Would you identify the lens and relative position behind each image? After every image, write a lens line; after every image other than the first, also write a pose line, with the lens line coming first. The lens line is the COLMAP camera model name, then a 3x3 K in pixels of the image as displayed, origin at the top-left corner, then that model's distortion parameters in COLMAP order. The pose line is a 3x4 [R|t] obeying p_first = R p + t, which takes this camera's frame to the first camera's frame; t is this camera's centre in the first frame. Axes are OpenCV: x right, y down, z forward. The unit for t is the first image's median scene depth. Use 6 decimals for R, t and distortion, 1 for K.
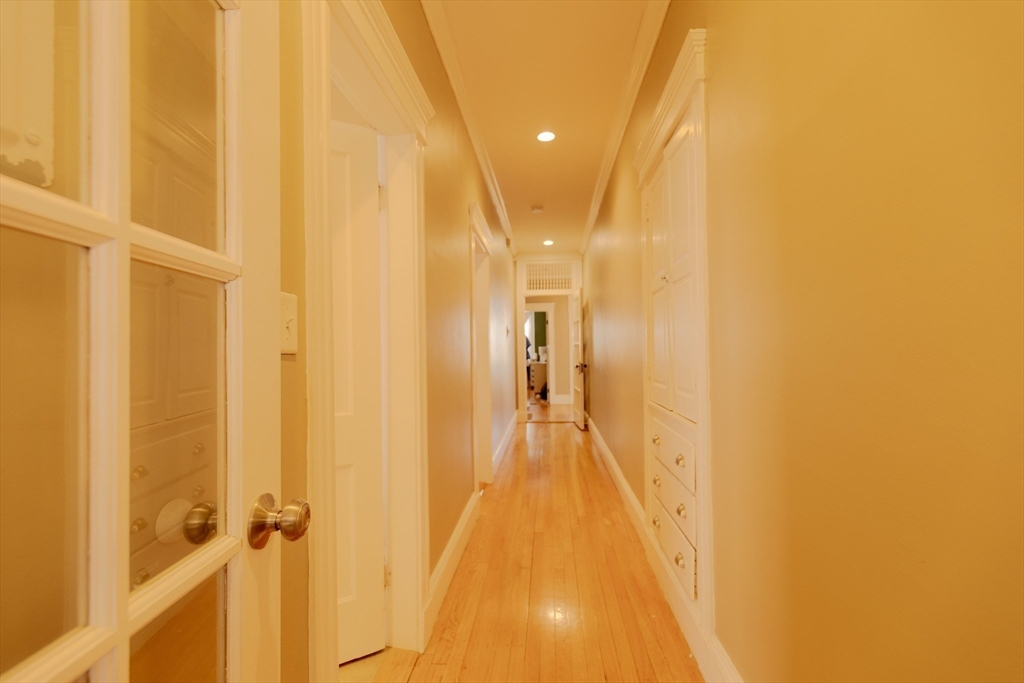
lens RADIAL K [[457.7, 0, 512.8], [0, 457.7, 346.2], [0, 0, 1]] dist [0.002358, 0.000207]
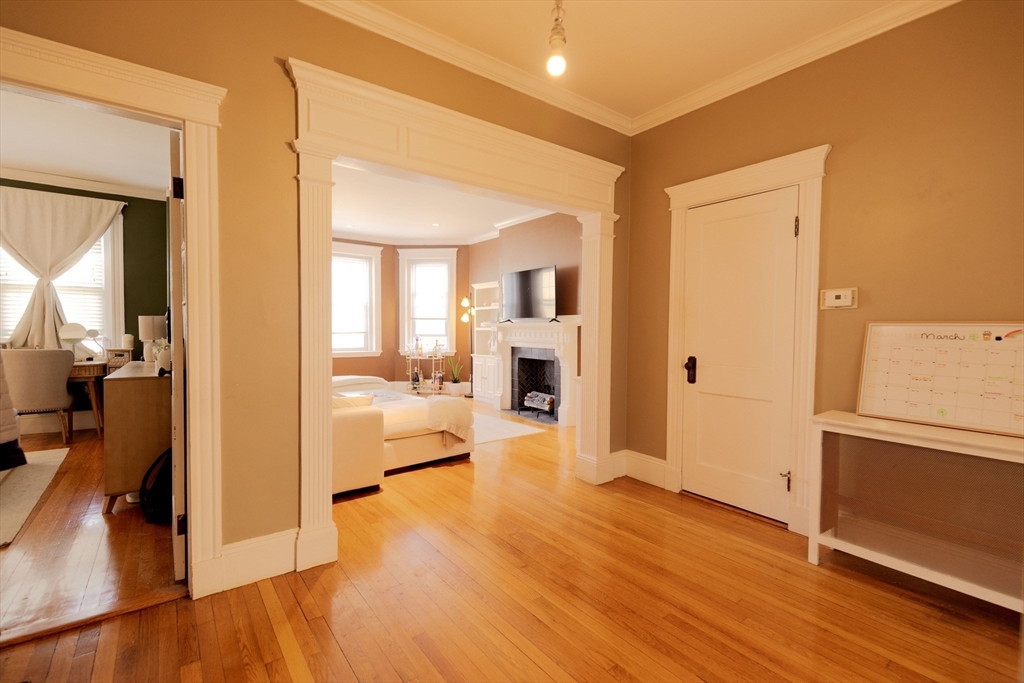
lens RADIAL K [[457.7, 0, 512.8], [0, 457.7, 344.1], [0, 0, 1]] dist [0.002358, 0.000207]
pose [[0.751819, 0.002714, 0.659364, 0.044062], [-0.031348, 0.999008, 0.031631, 0.003343], [-0.658624, -0.044450, 0.751159, 0.613956]]
